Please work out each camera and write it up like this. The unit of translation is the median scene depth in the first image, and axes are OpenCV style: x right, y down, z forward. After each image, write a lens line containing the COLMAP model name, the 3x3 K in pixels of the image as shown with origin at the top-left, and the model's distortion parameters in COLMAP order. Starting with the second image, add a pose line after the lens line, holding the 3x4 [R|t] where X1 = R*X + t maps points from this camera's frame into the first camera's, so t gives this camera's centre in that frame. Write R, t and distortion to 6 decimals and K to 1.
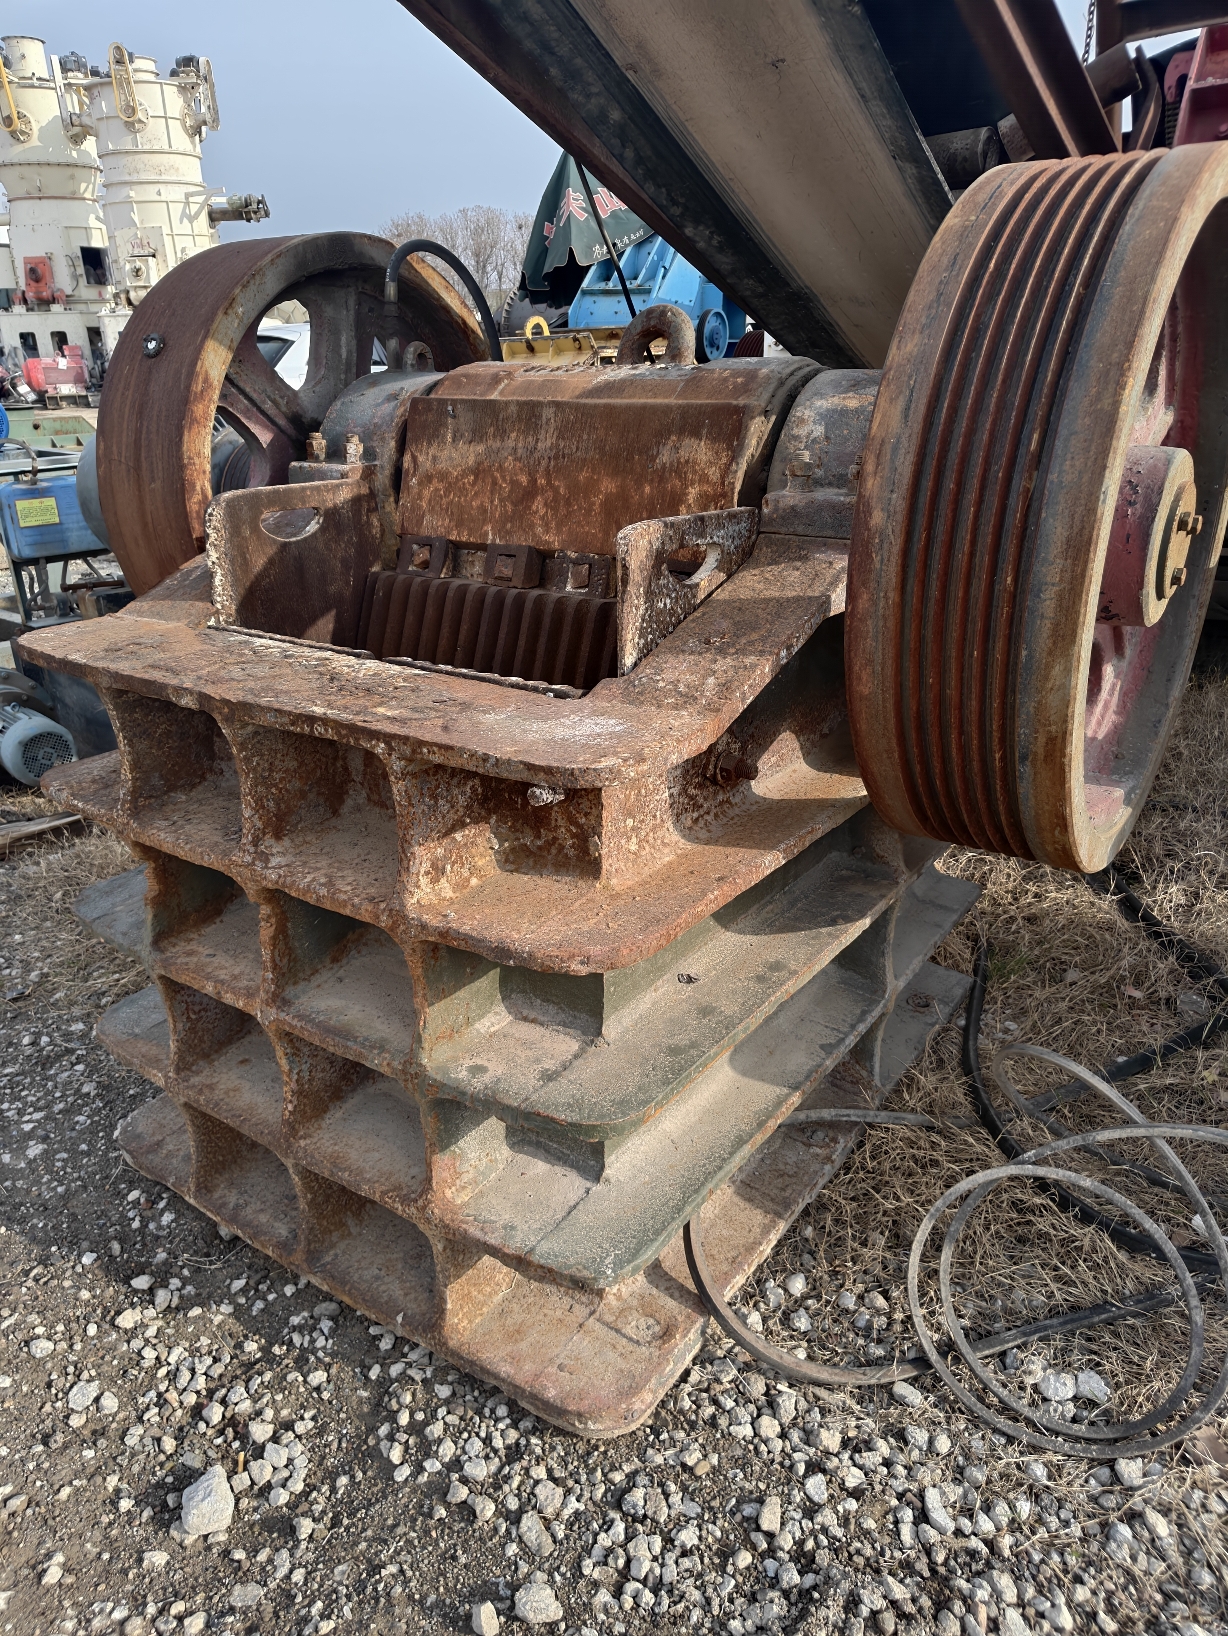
lens RADIAL K [[1148.0, 0, 596.9], [0, 1148.0, 812.5], [0, 0, 1]] dist [0.023819, -0.029846]
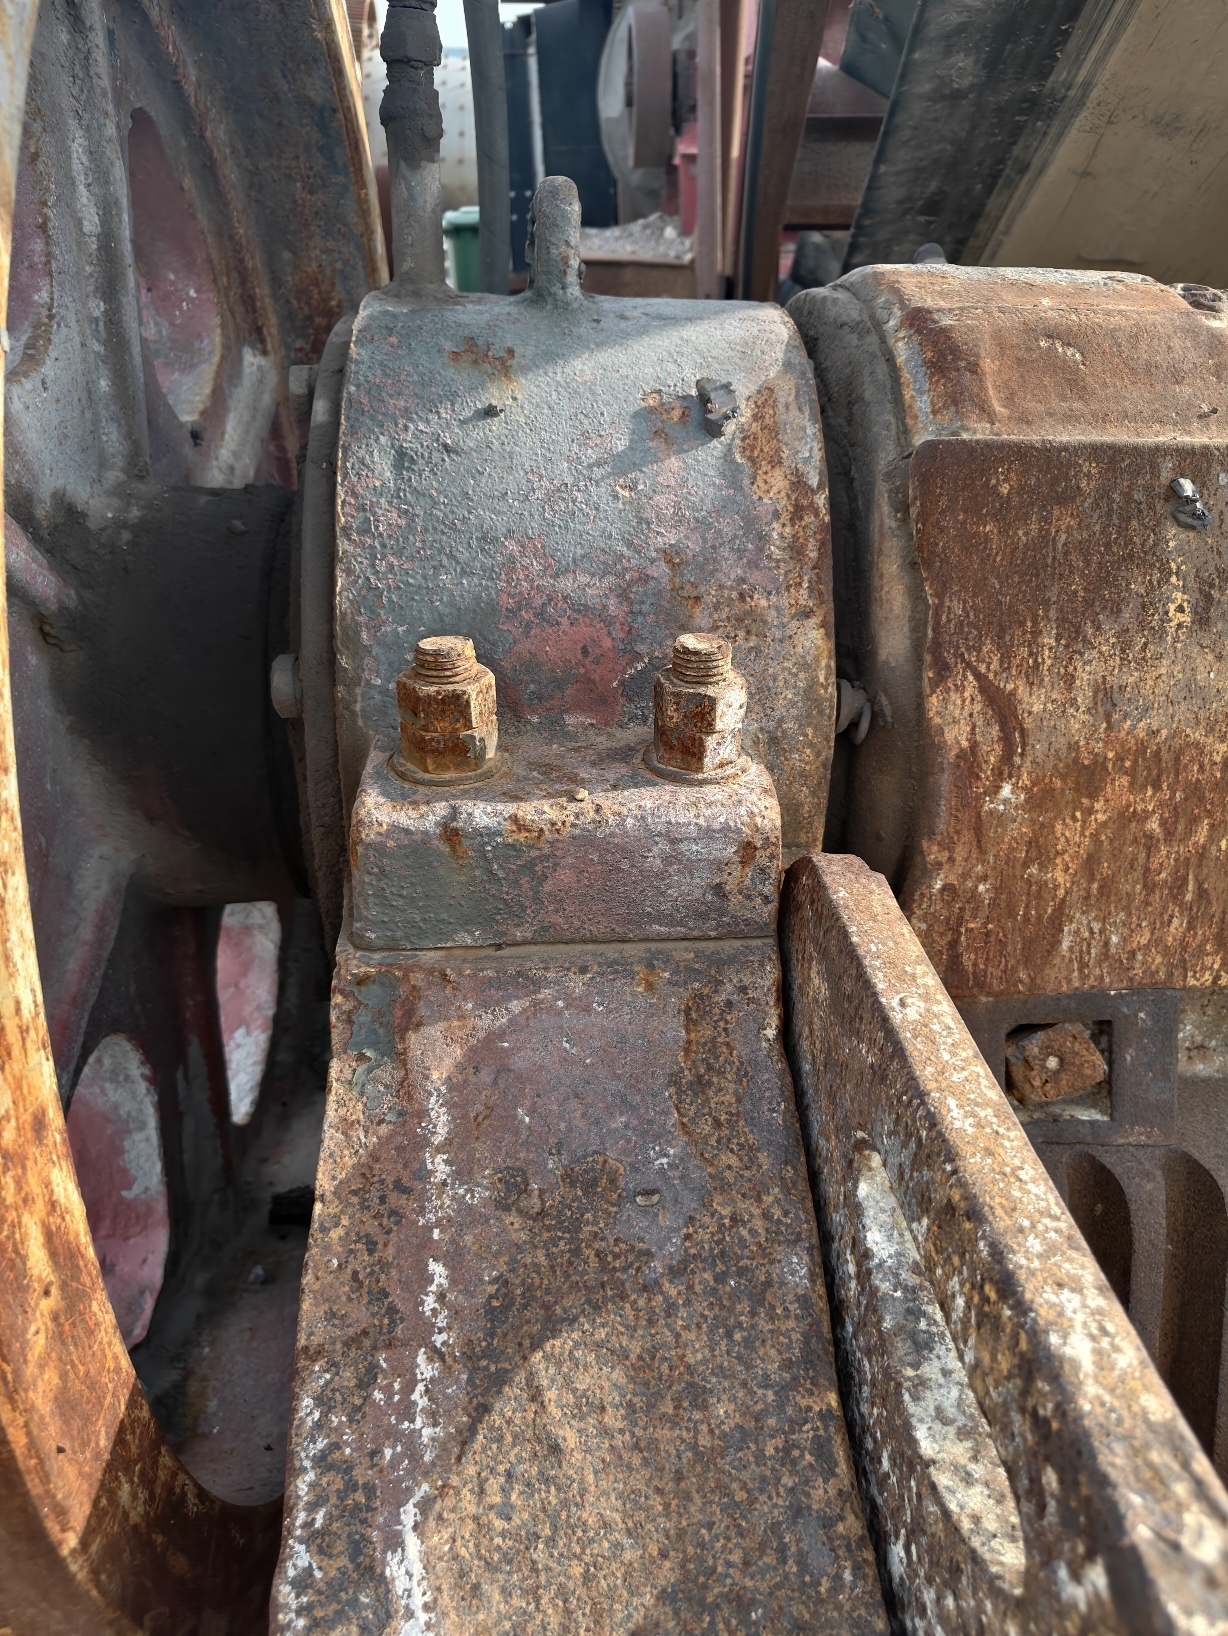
lens RADIAL K [[1148.0, 0, 596.9], [0, 1148.0, 812.5], [0, 0, 1]] dist [0.023819, -0.029846]
pose [[0.775036, -0.264835, 0.573743, -0.427256], [0.210232, 0.964284, 0.161116, -0.399364], [-0.595921, -0.004252, 0.803032, 1.002852]]
